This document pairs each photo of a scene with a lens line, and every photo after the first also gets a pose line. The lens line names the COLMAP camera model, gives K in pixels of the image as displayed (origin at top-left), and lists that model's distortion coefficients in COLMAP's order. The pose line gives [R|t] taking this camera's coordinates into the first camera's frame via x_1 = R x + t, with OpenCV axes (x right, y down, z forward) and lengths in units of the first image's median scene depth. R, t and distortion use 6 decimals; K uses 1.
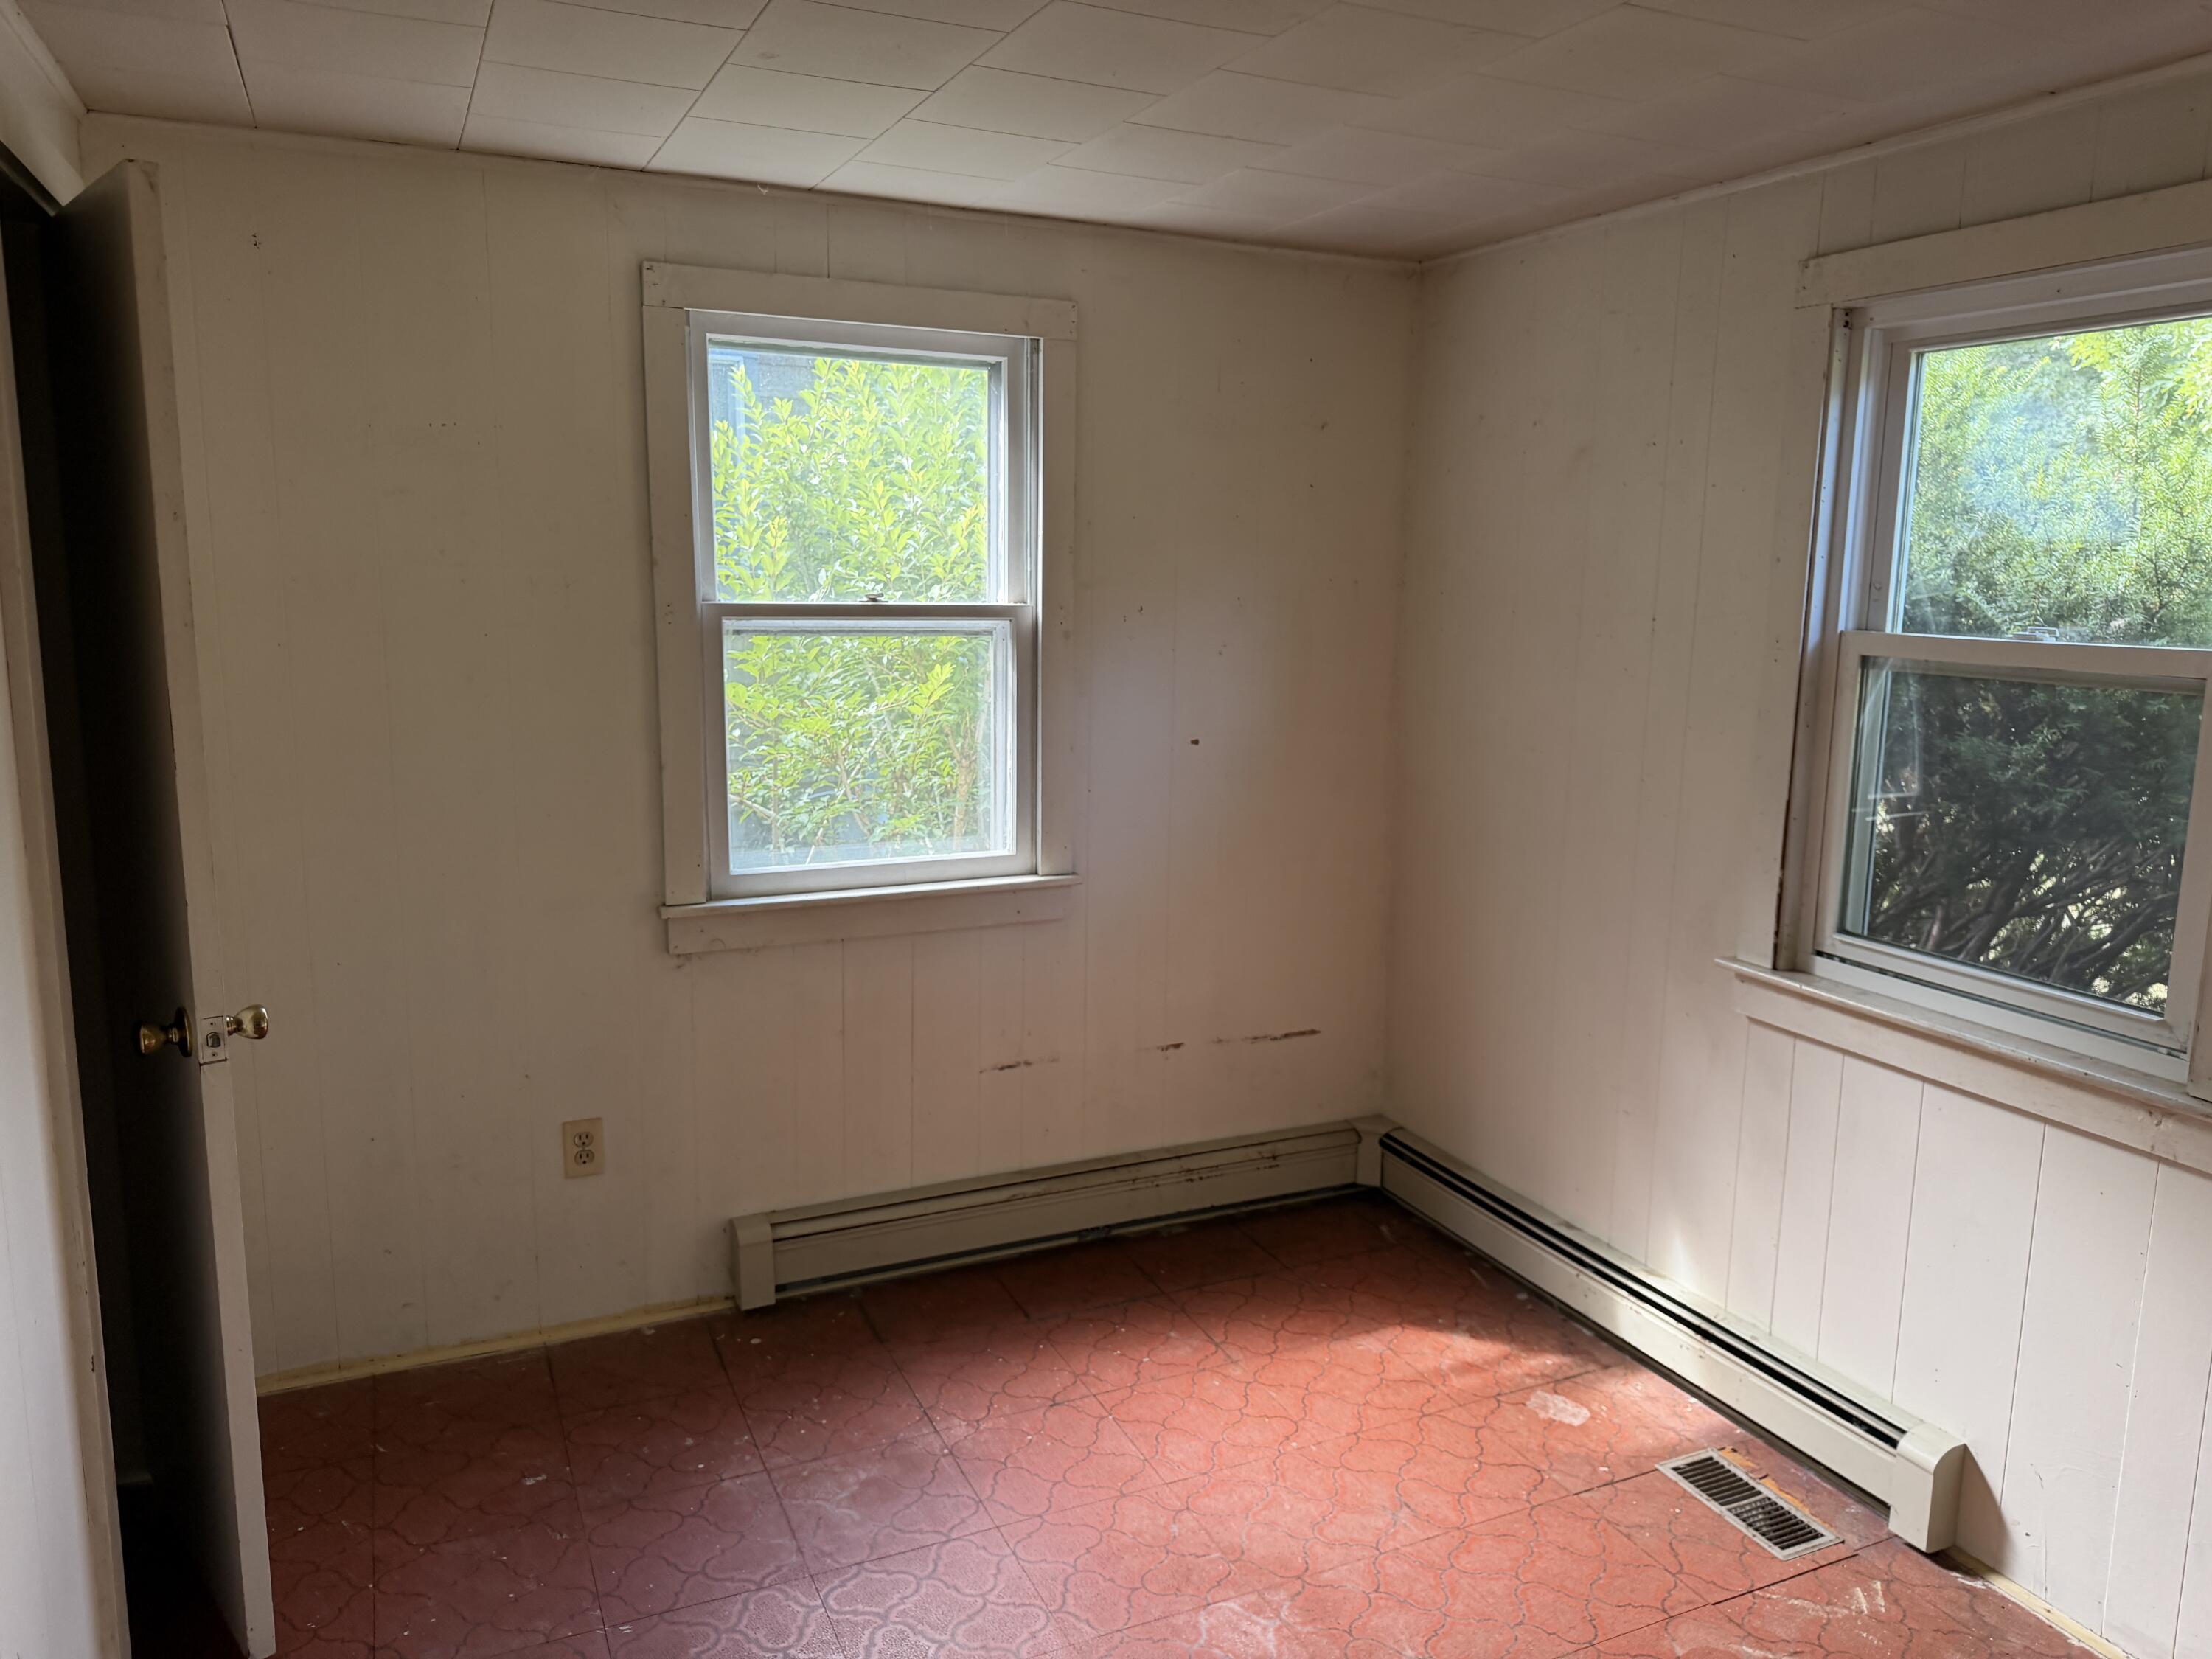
lens RADIAL K [[1550.4, 0, 1078.0], [0, 1550.4, 830.7], [0, 0, 1]] dist [0.066166, -0.068196]
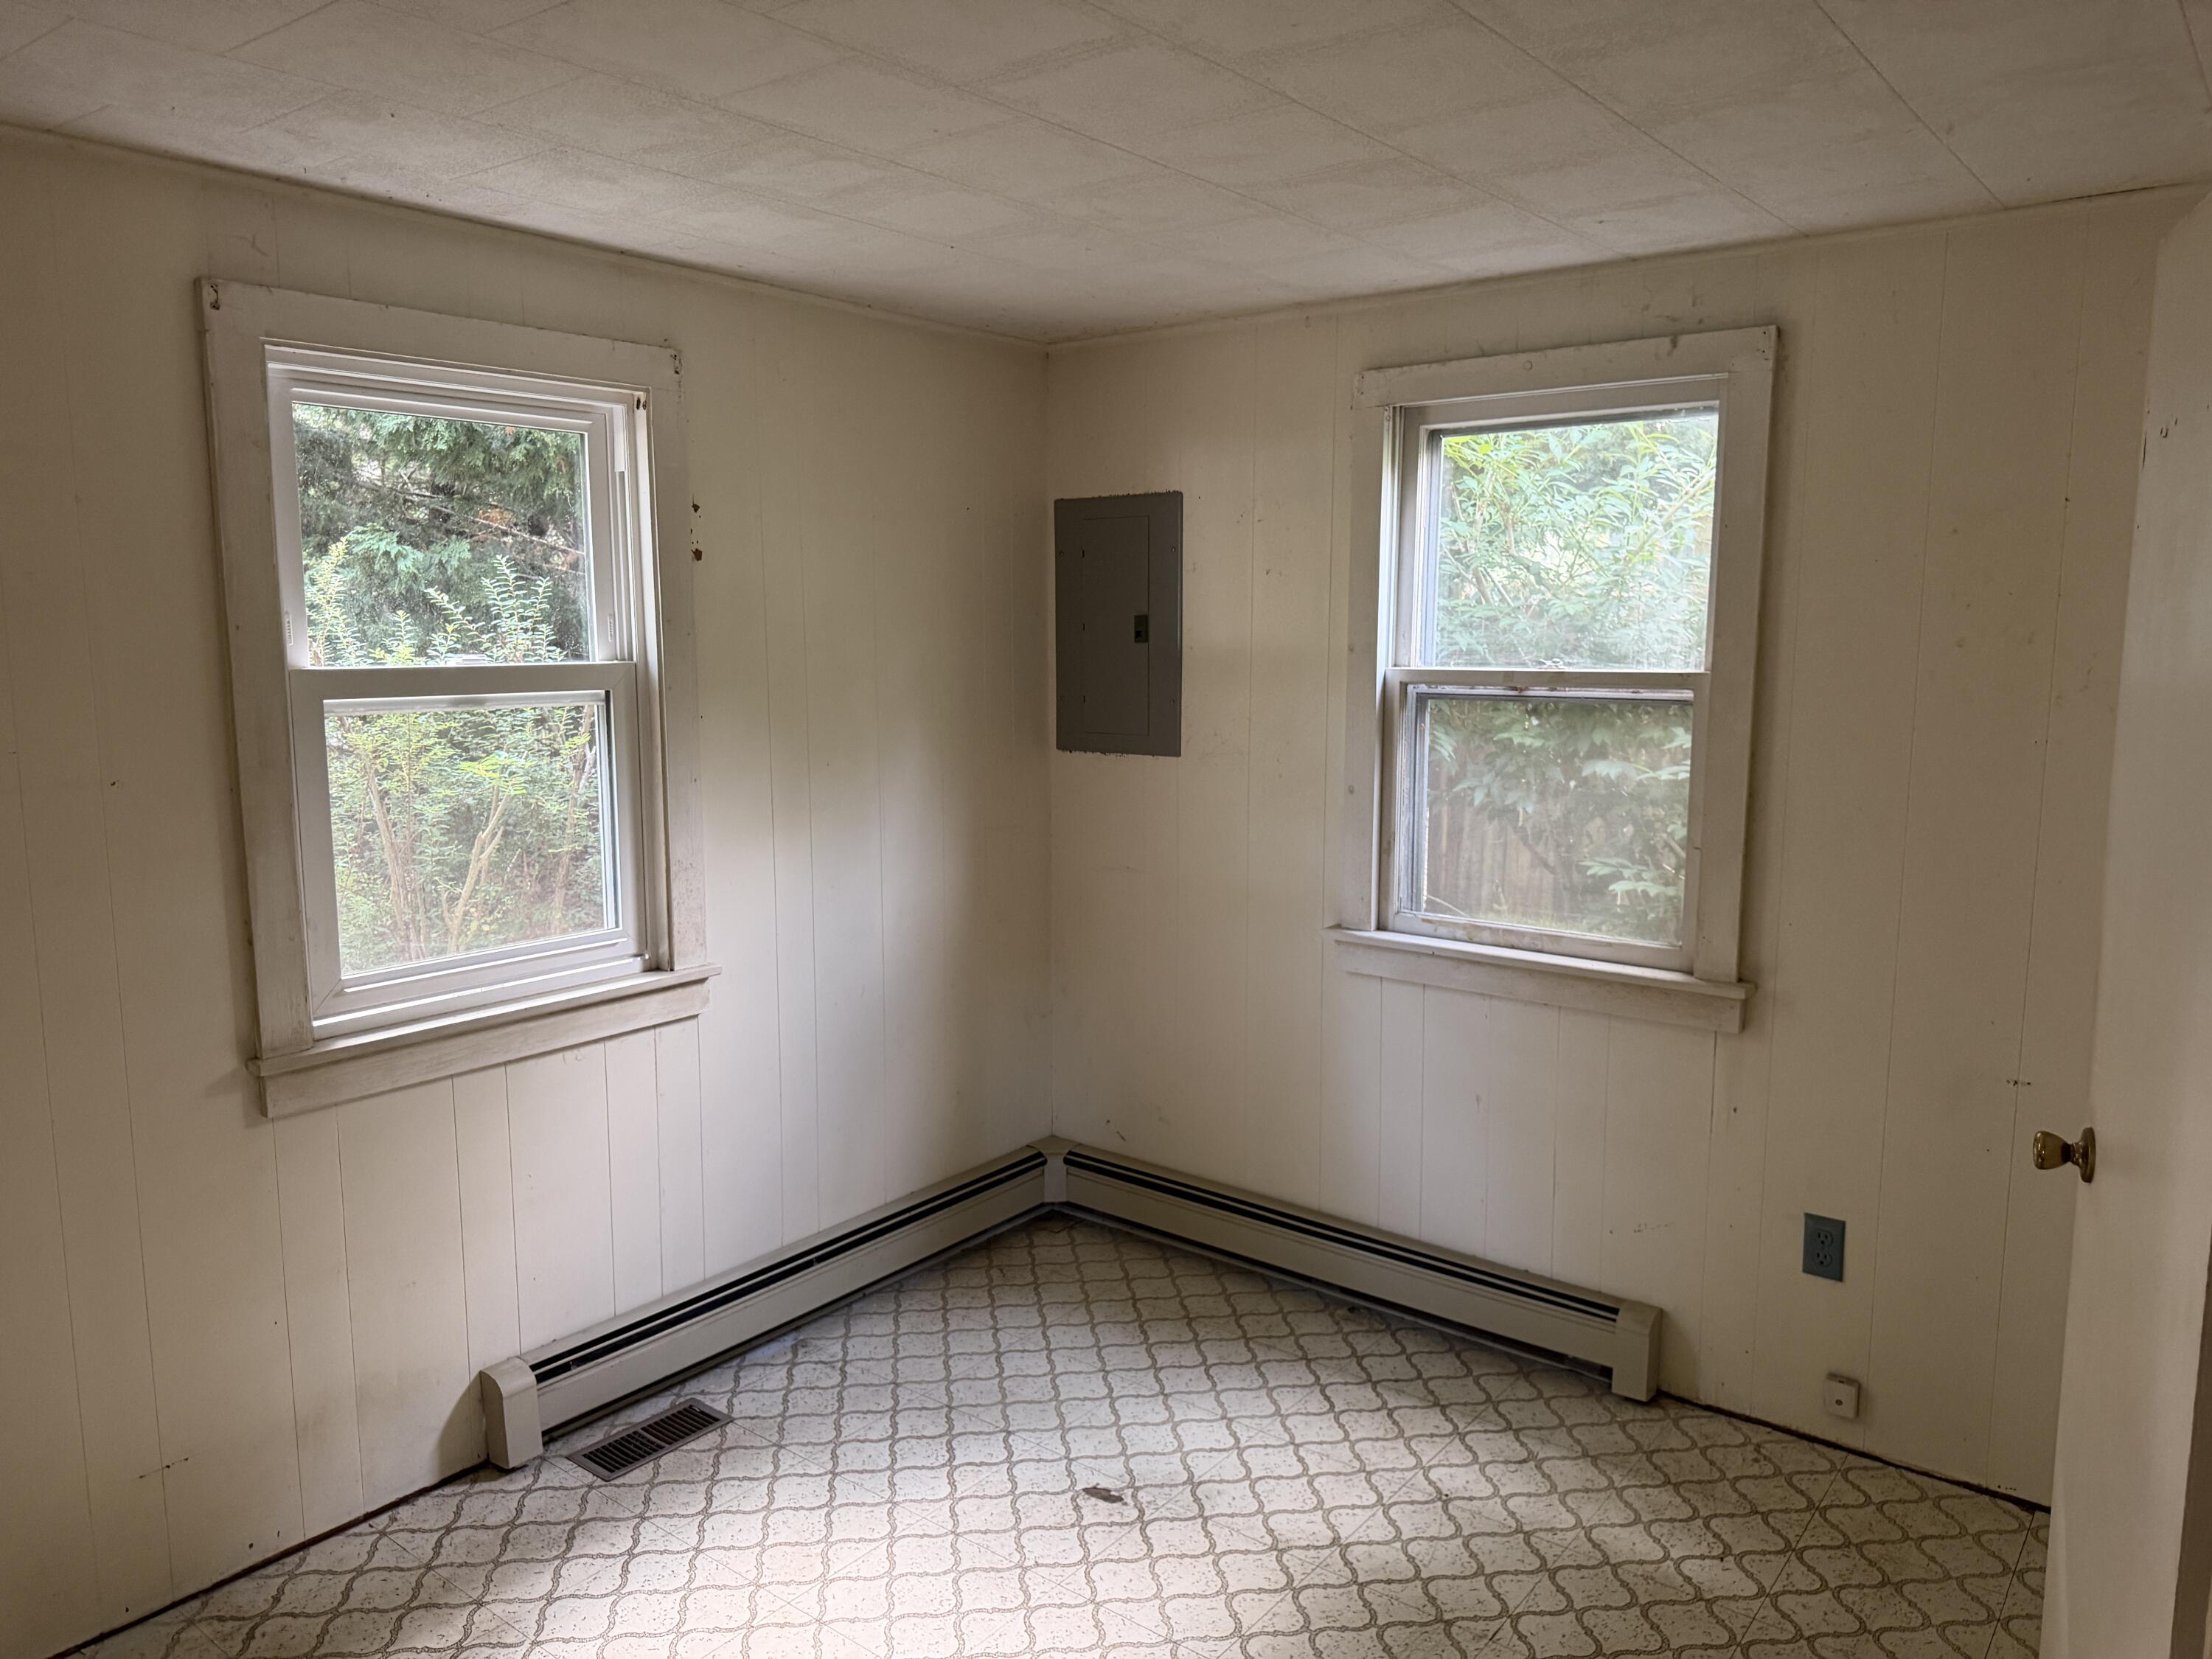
lens RADIAL K [[1550.4, 0, 1078.0], [0, 1550.4, 830.7], [0, 0, 1]] dist [0.066166, -0.068196]
pose [[0.892731, -0.076238, 0.444093, -0.251336], [0.085056, 0.996376, 0.000066, -0.023166], [-0.442489, 0.037714, 0.895981, 0.038134]]
